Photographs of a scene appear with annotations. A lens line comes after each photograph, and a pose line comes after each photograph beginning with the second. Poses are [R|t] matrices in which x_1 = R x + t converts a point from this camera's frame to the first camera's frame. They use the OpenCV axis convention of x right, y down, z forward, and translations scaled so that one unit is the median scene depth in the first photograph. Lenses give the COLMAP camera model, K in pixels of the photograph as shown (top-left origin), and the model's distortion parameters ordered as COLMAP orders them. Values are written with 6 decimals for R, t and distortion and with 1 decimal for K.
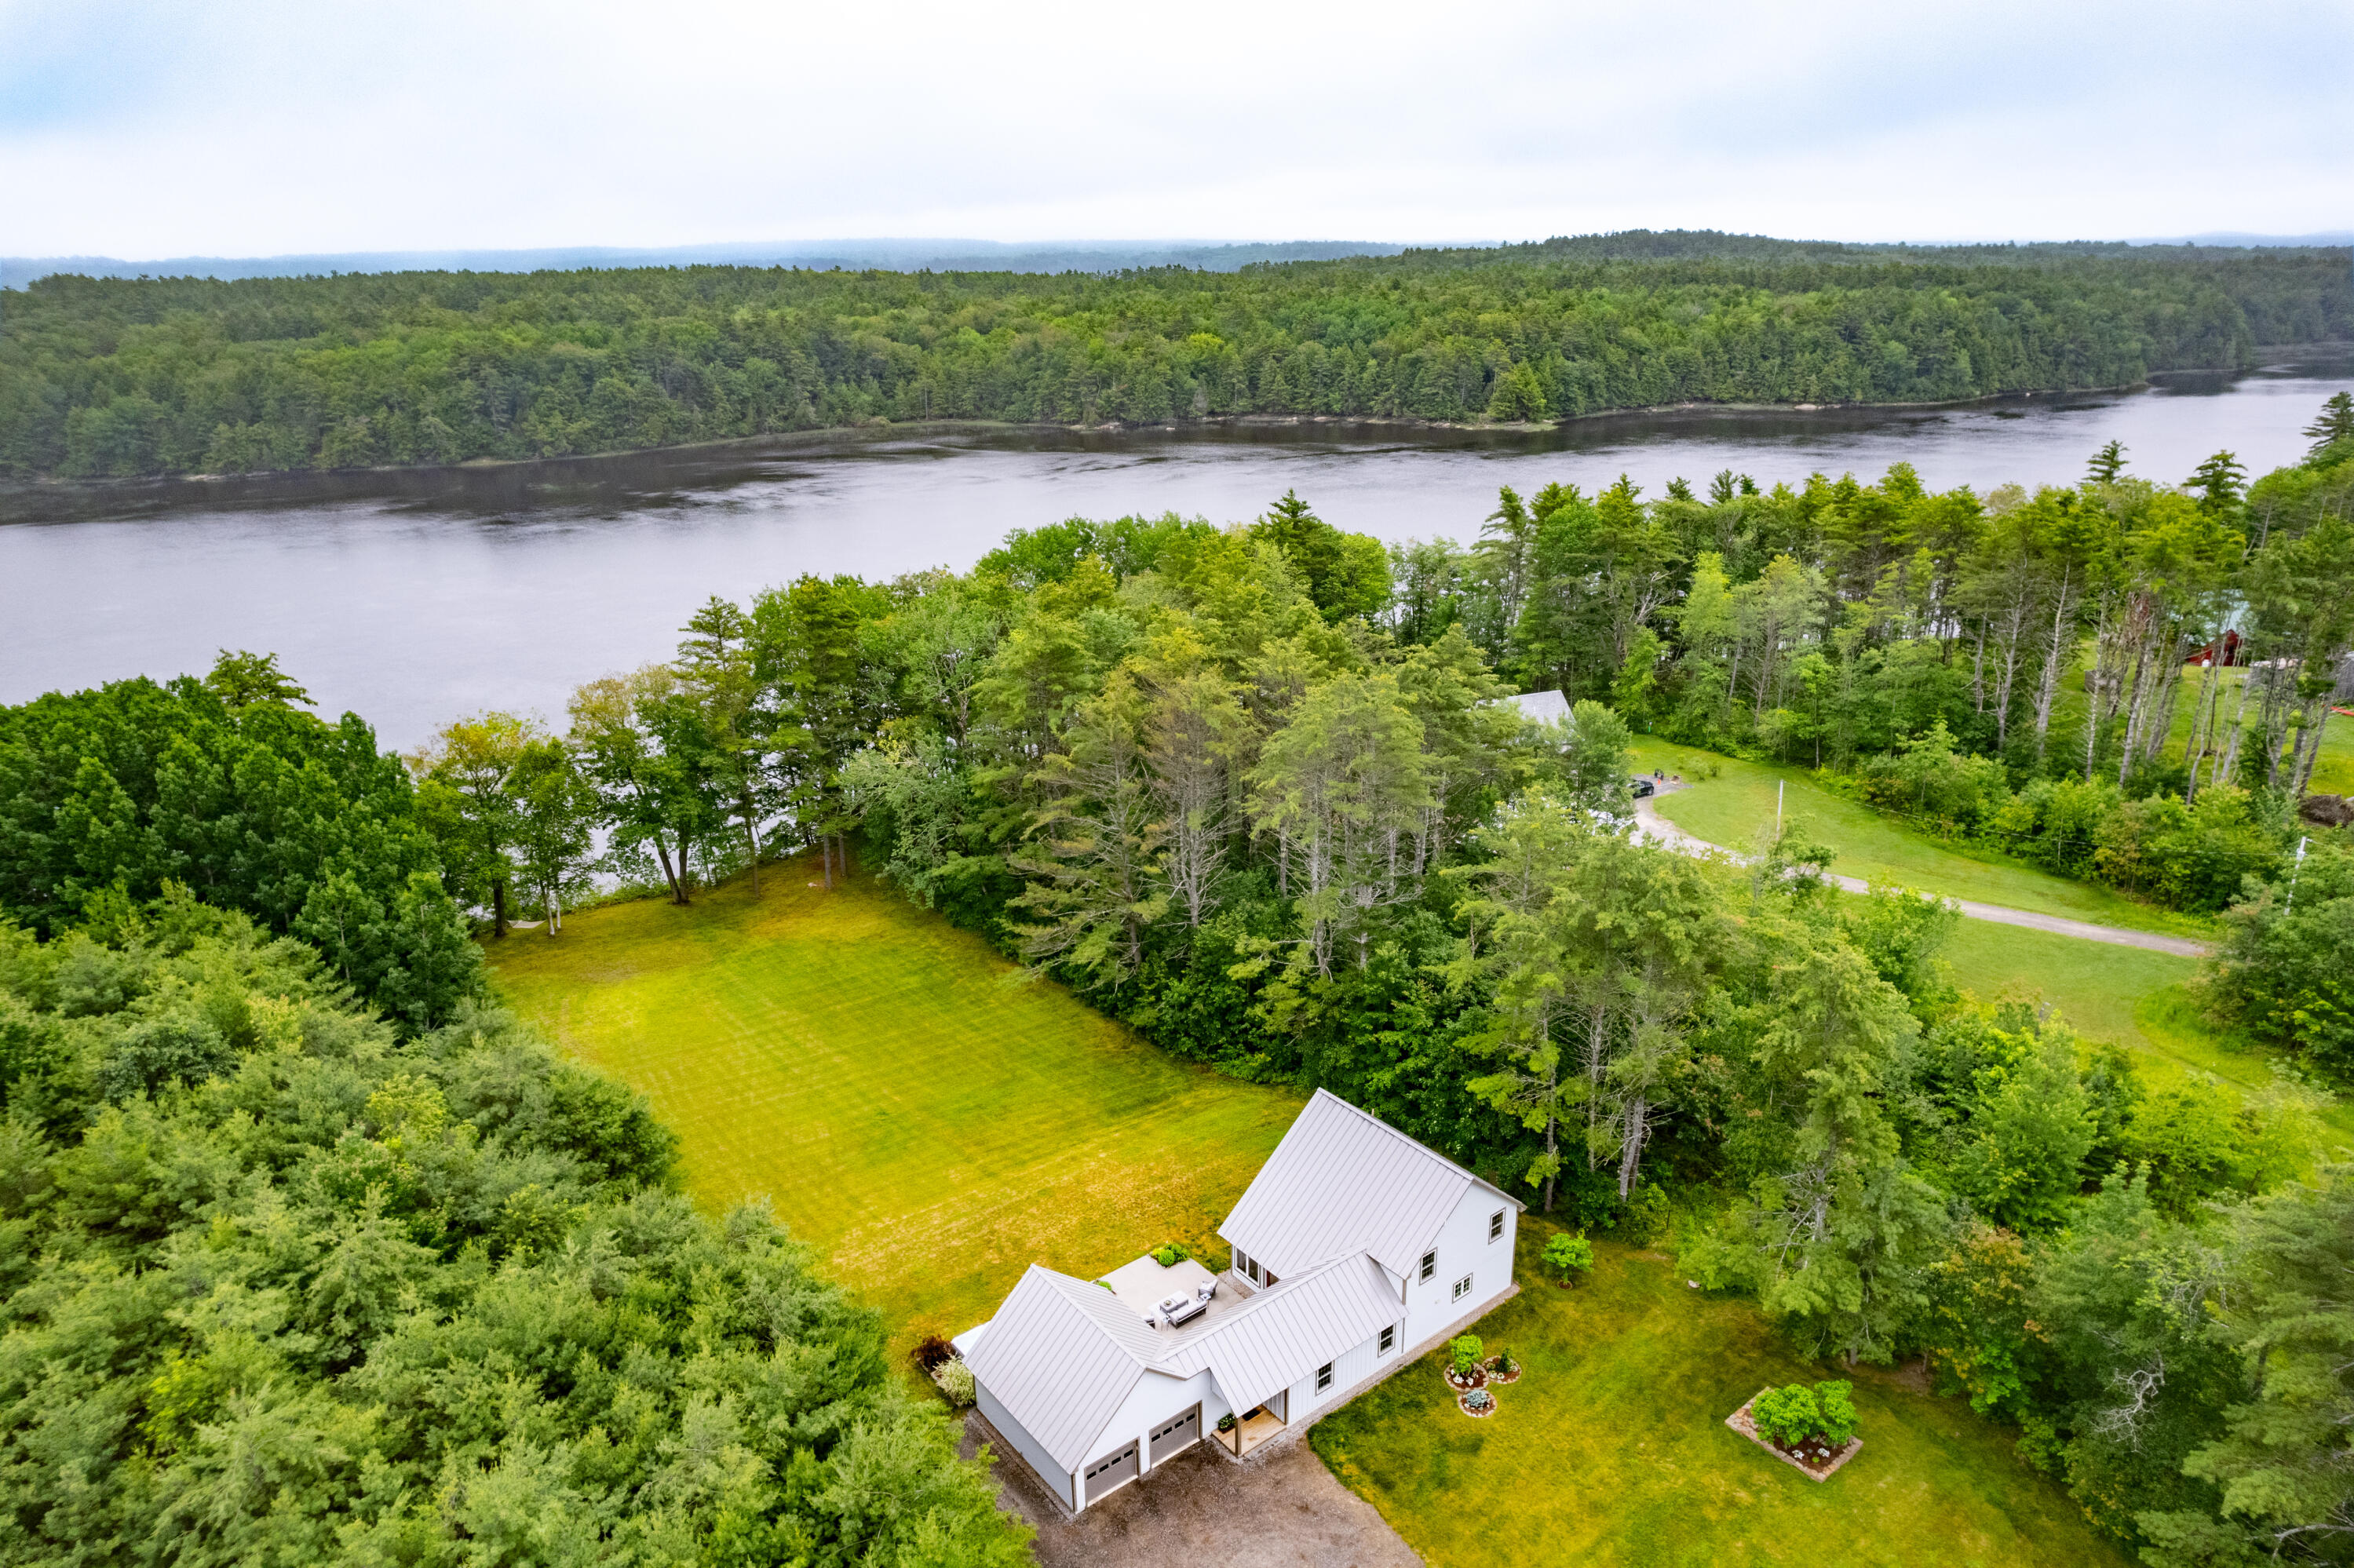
lens RADIAL K [[1501.2, 0, 1174.8], [0, 1501.2, 808.8], [0, 0, 1]] dist [-0.093119, 0.083090]
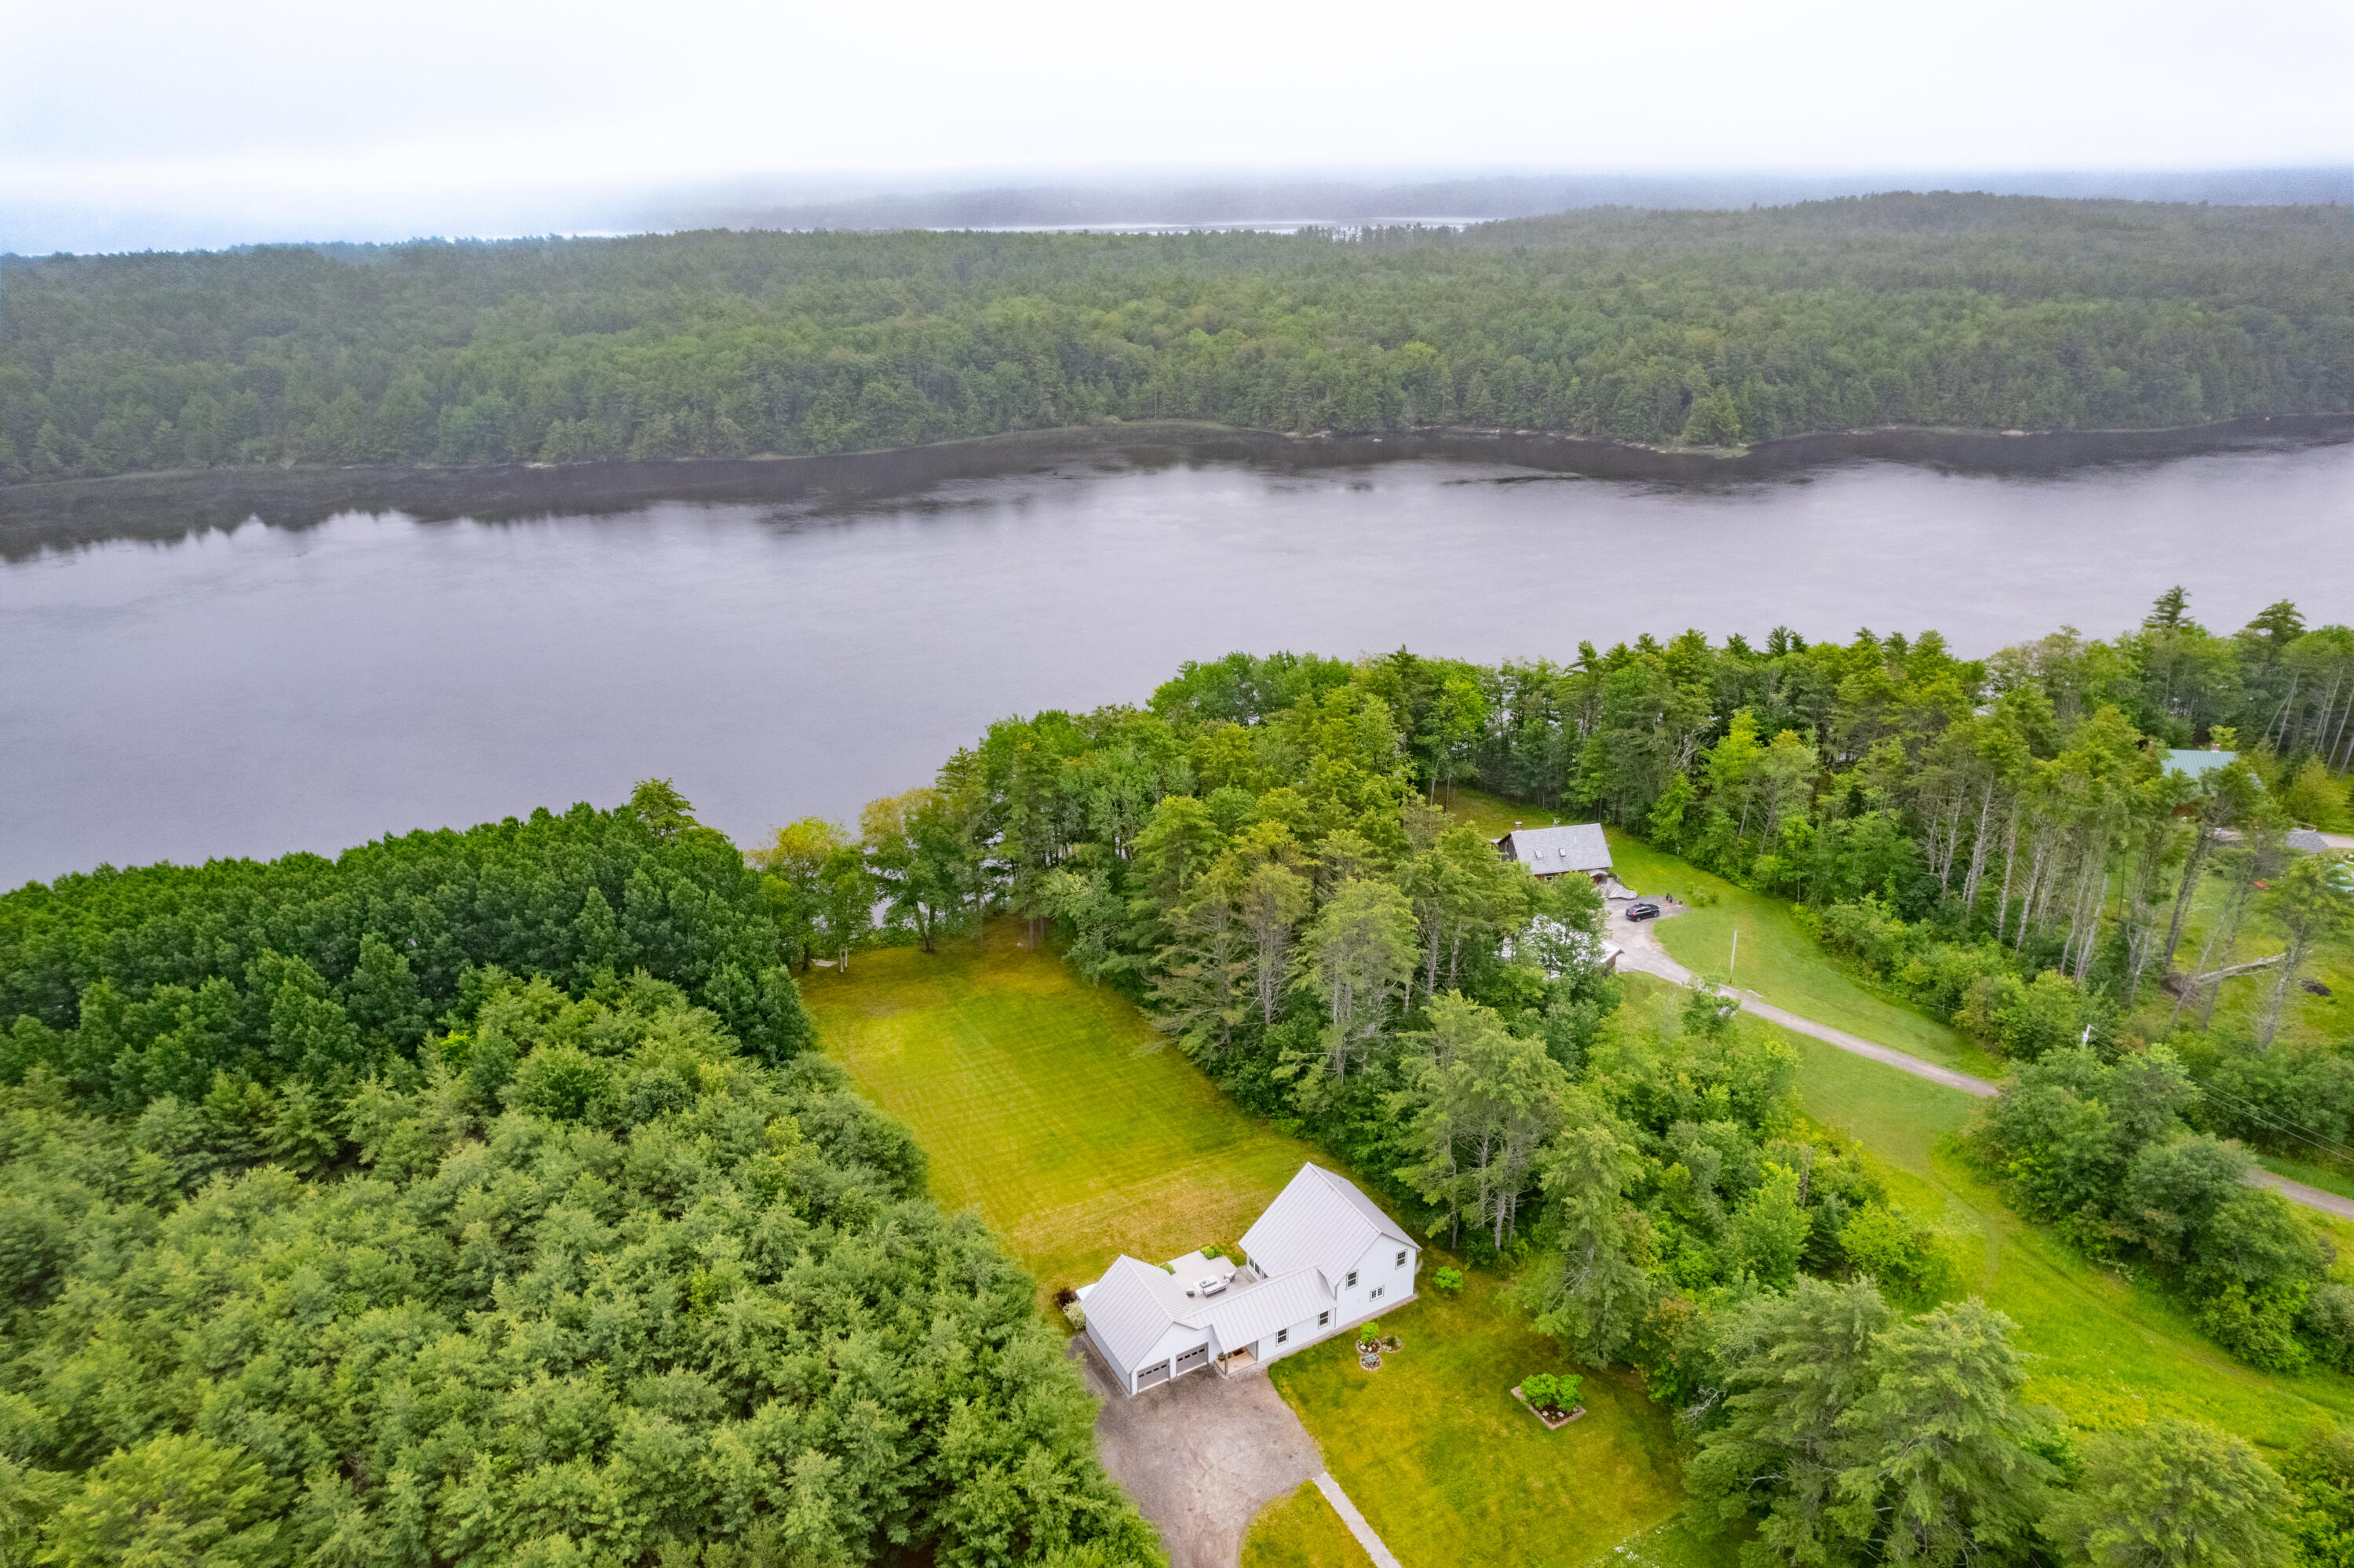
lens RADIAL K [[1501.2, 0, 1174.8], [0, 1501.2, 808.8], [0, 0, 1]] dist [-0.093119, 0.083090]
pose [[0.987336, 0.066387, -0.144086, 0.164768], [-0.058492, 0.996581, 0.058357, -0.290848], [0.147467, -0.049191, 0.987843, -0.628445]]
